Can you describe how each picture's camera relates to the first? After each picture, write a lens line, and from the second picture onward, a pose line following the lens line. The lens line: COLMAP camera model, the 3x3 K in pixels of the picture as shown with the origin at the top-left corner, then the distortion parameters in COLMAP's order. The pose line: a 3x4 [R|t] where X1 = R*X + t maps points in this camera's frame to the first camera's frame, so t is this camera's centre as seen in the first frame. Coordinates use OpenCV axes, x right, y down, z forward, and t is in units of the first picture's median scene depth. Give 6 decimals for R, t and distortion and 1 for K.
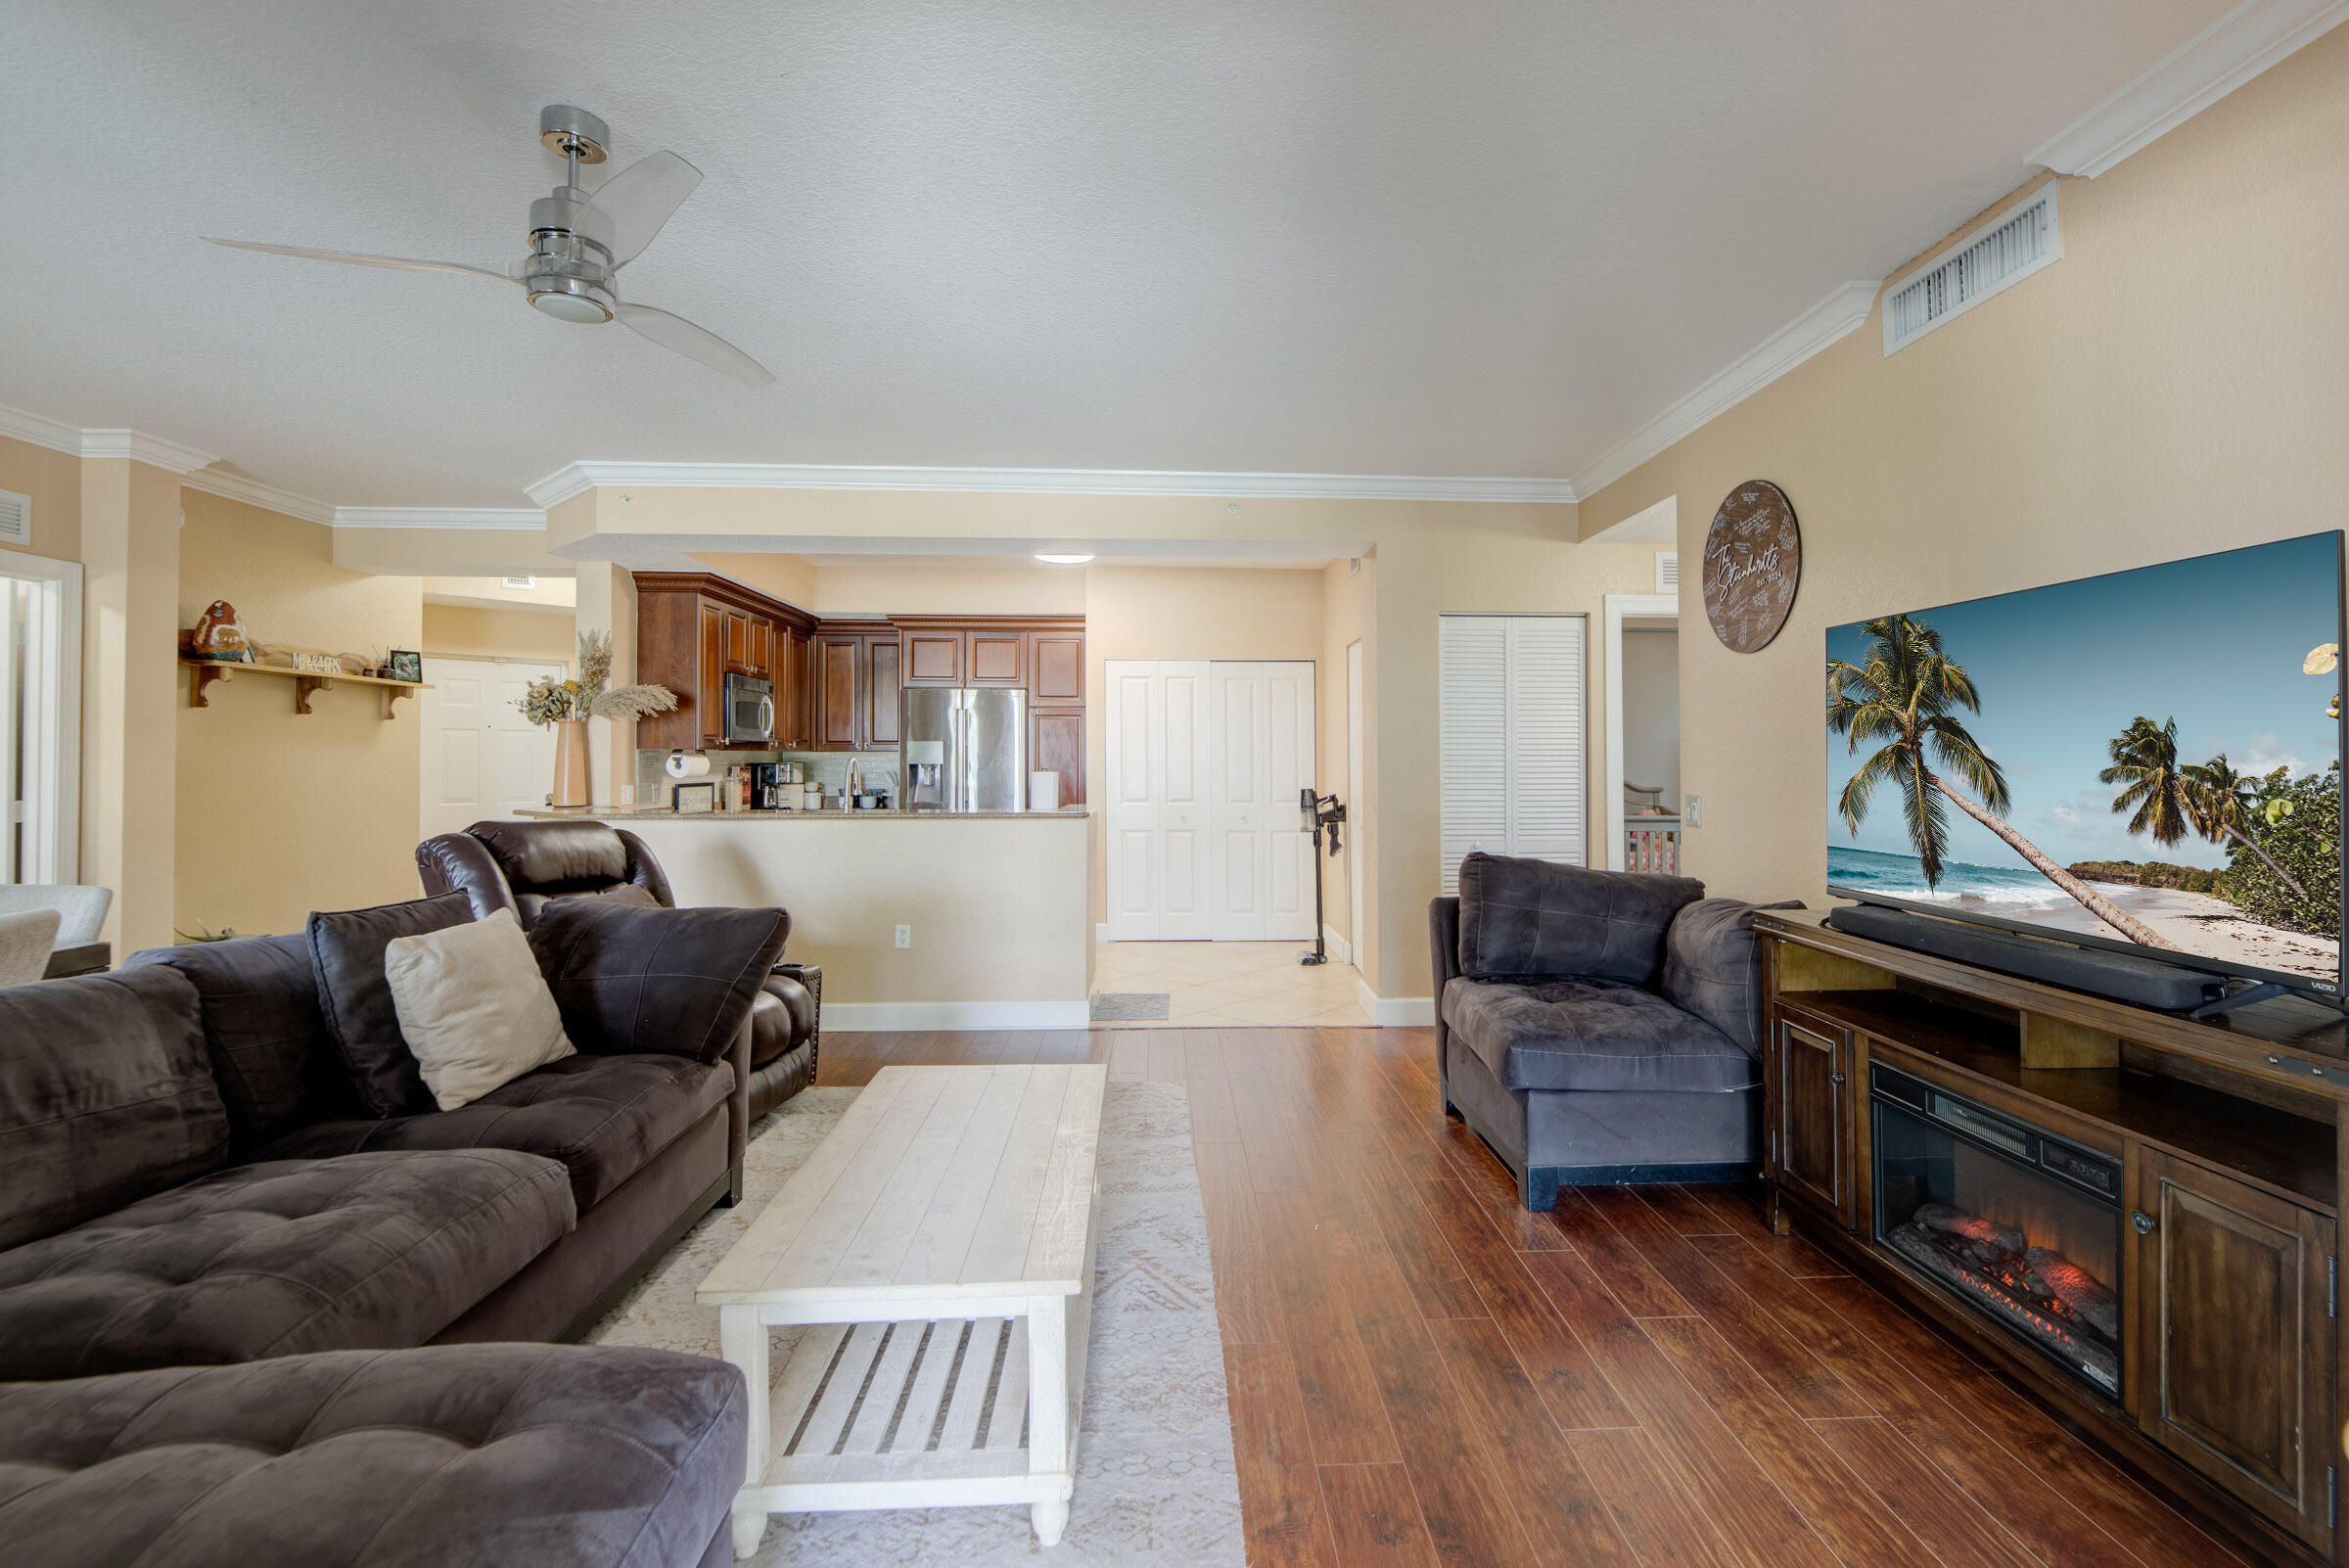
lens RADIAL K [[1031.1, 0, 1196.9], [0, 1031.1, 753.5], [0, 0, 1]] dist [0.001459, -0.001351]
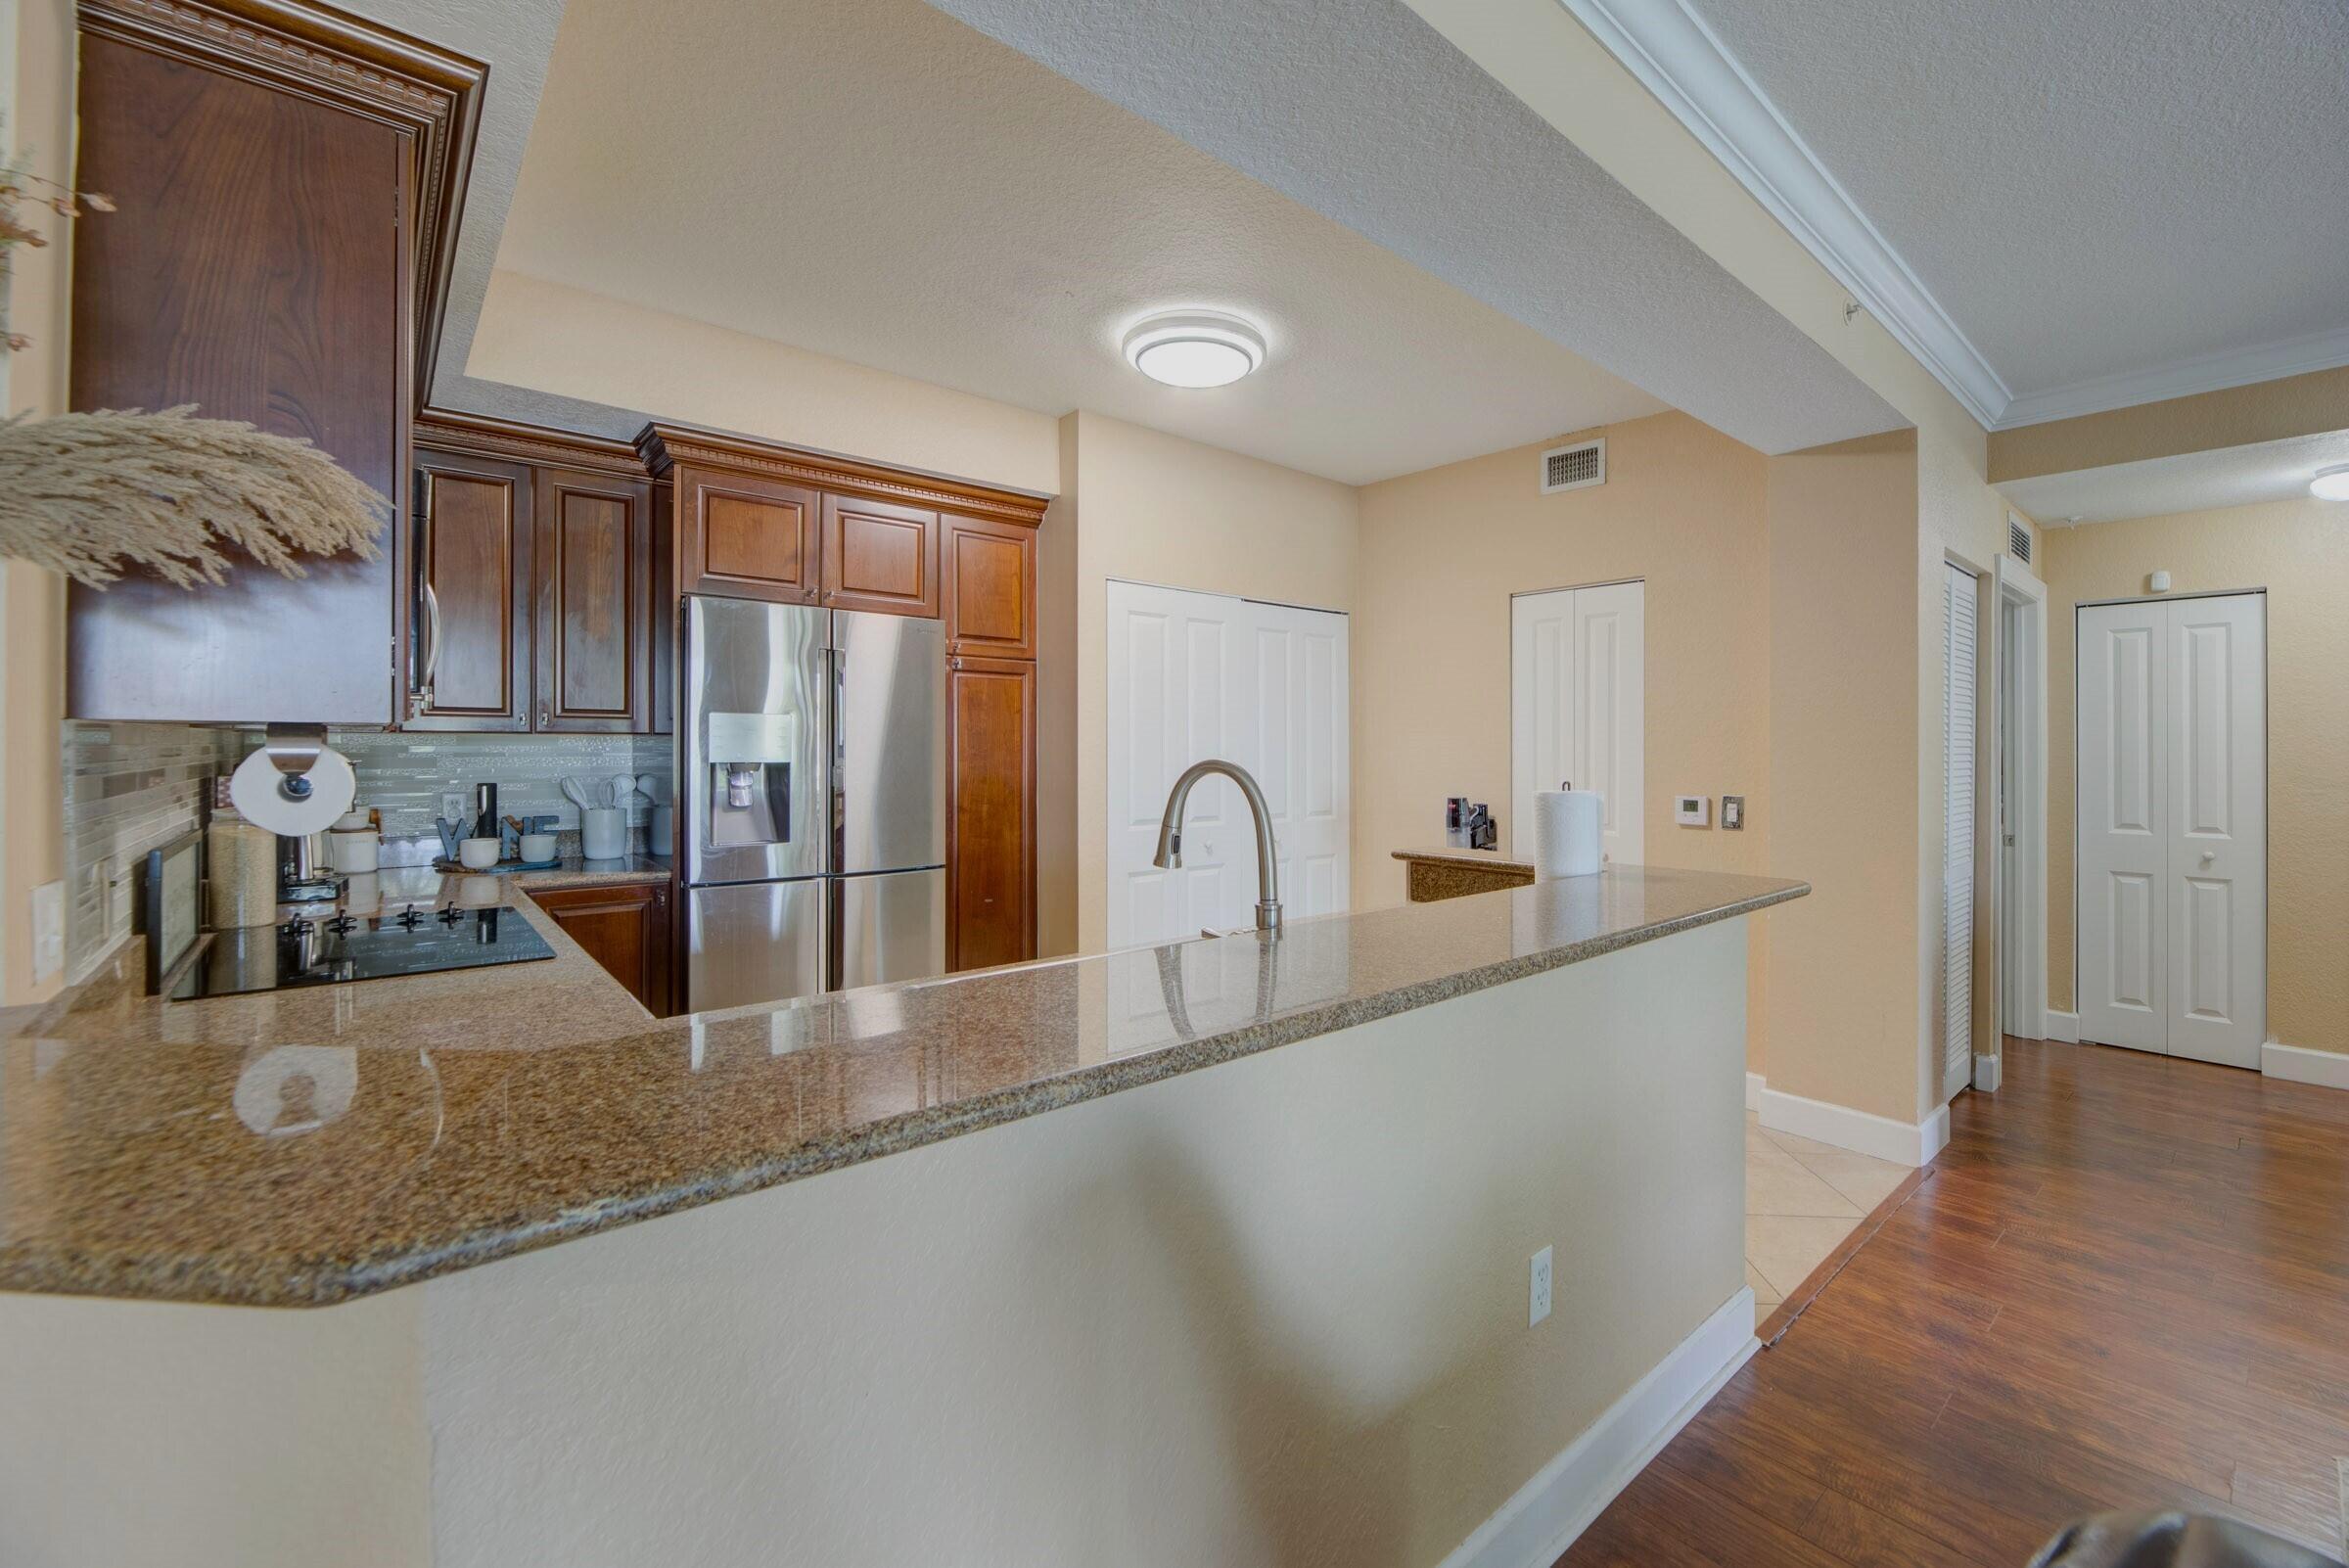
lens RADIAL K [[957.8, 0, 1173.4], [0, 957.8, 751.2], [0, 0, 1]] dist [-0.011138, -0.000182]
pose [[0.790928, 0.000254, 0.611909, -0.413900], [-0.008961, 0.999897, 0.011168, -0.001575], [-0.611843, -0.014316, 0.790850, 0.597244]]
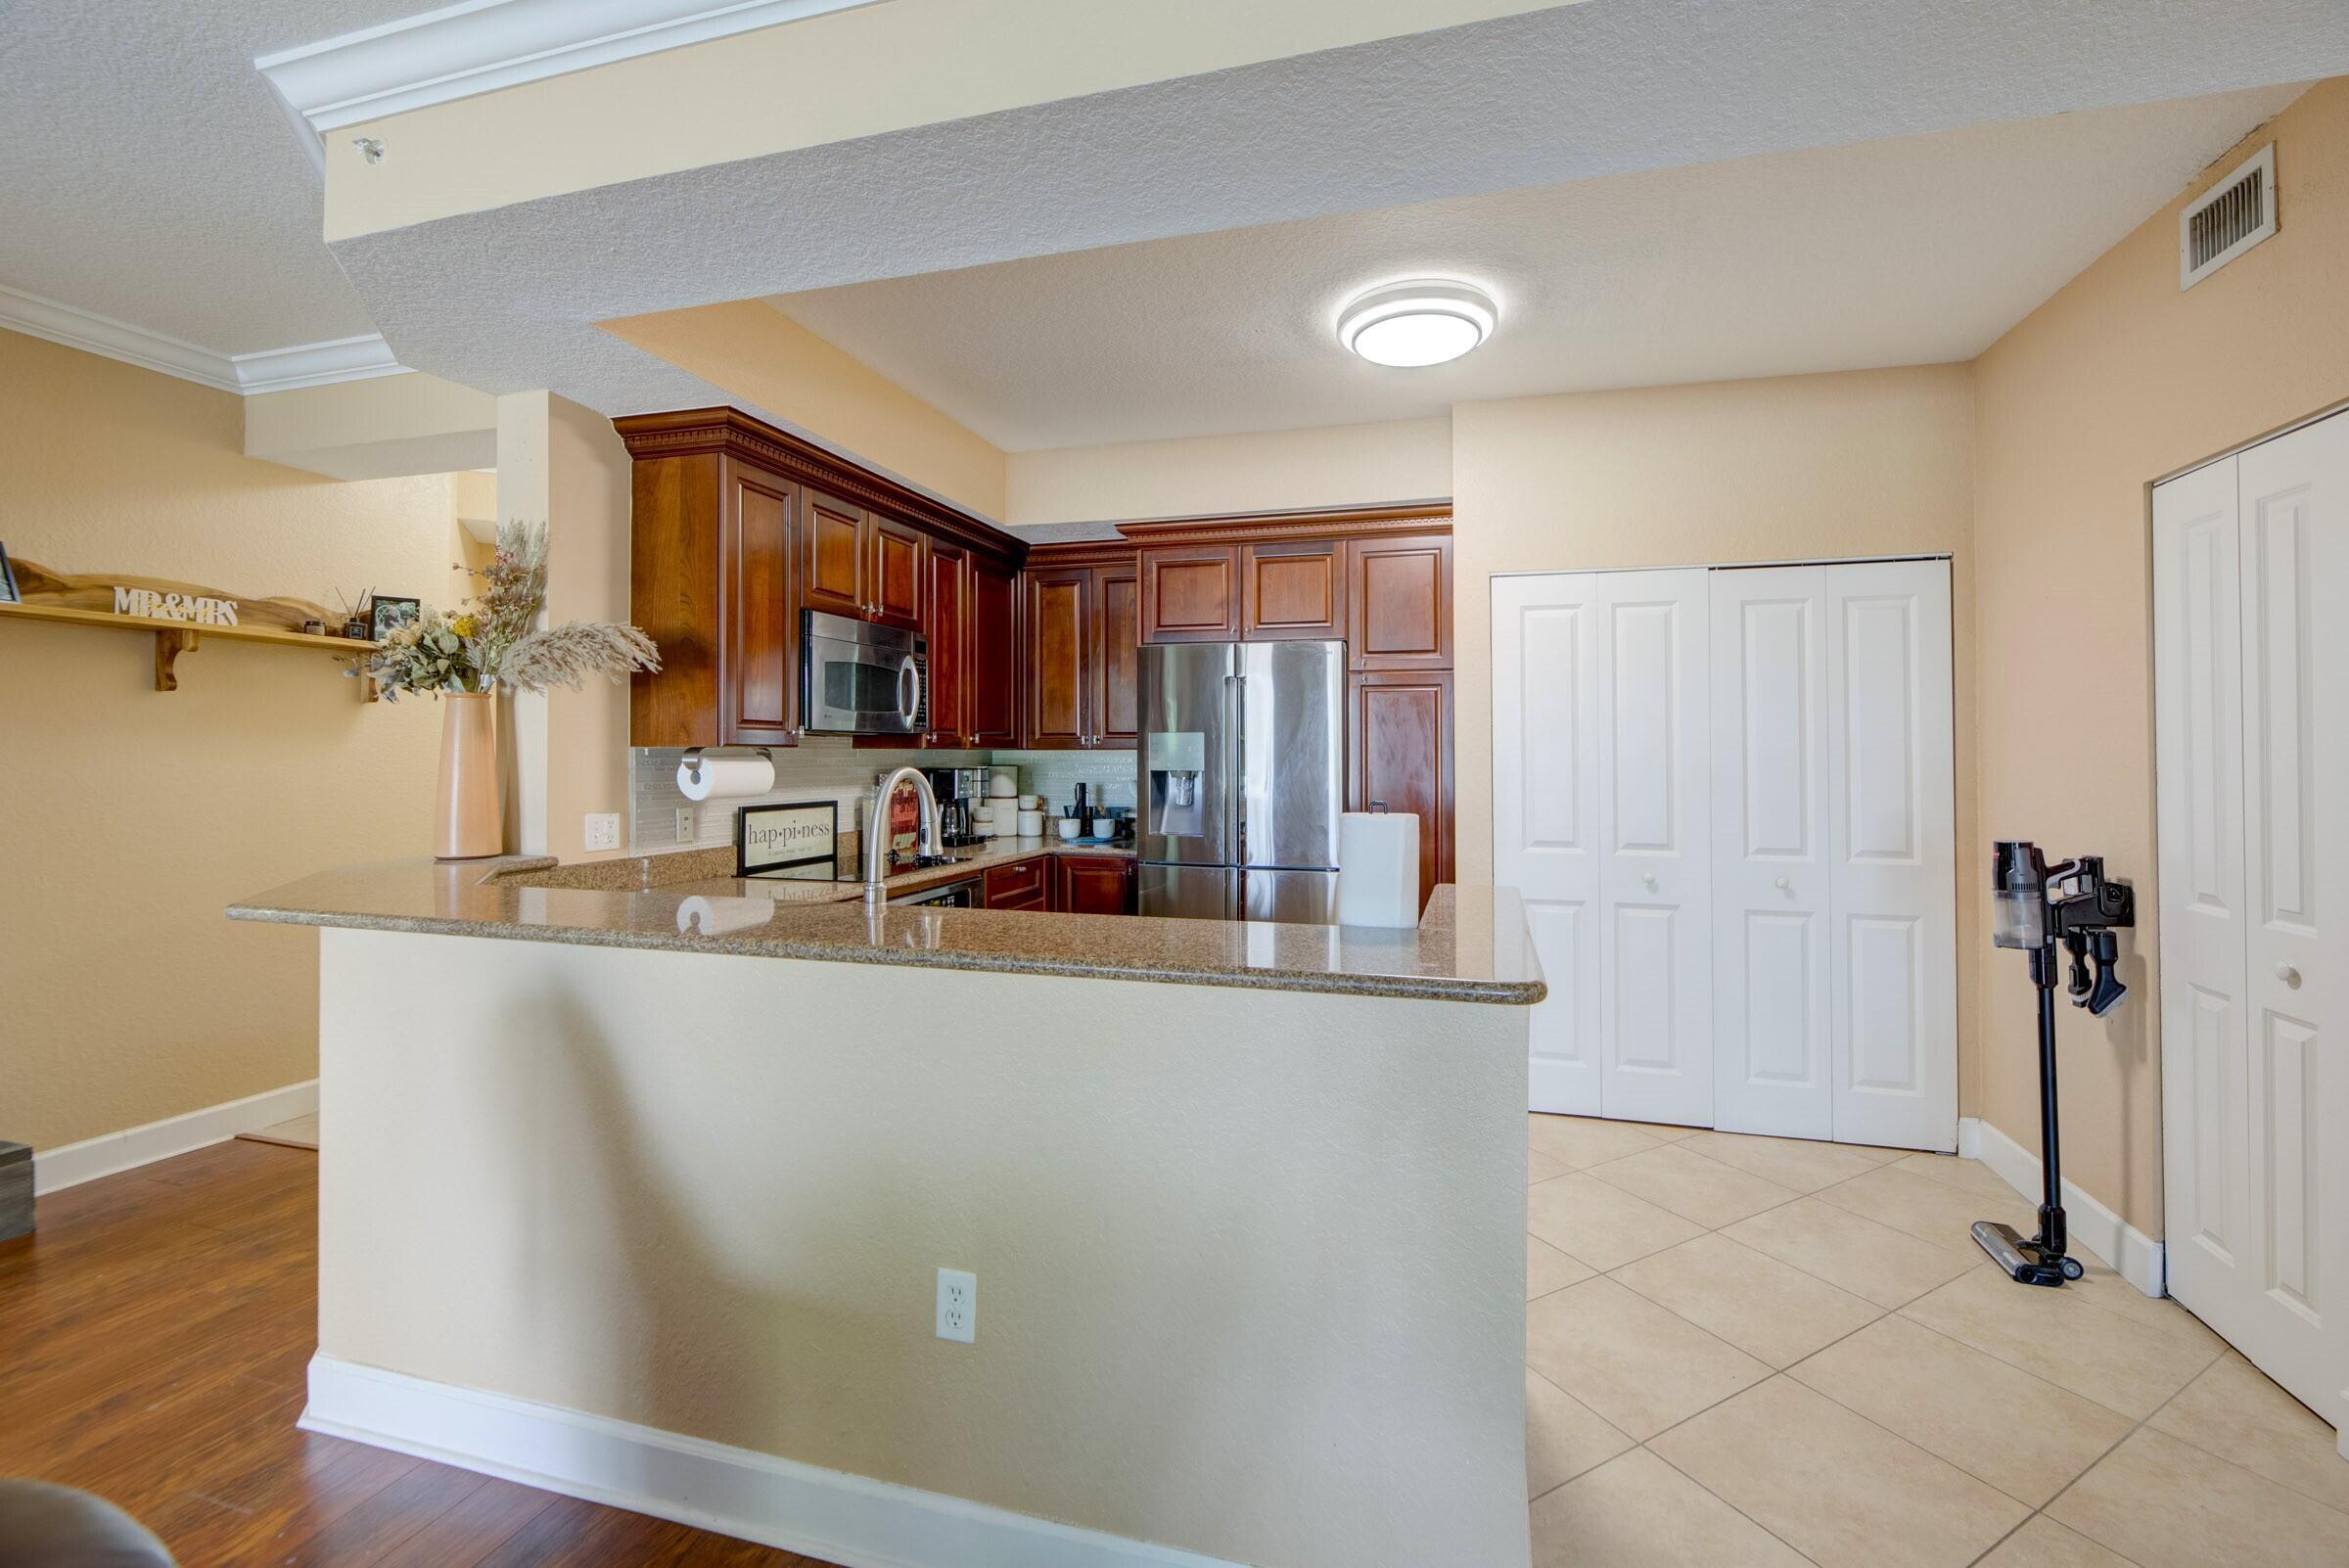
lens RADIAL K [[957.8, 0, 1225.5], [0, 957.8, 763.4], [0, 0, 1]] dist [-0.011138, -0.000182]
pose [[0.955053, 0.004289, -0.296403, -0.079289], [0.000252, 0.999883, 0.015283, -0.002782], [0.296434, -0.014671, 0.954941, 0.528204]]
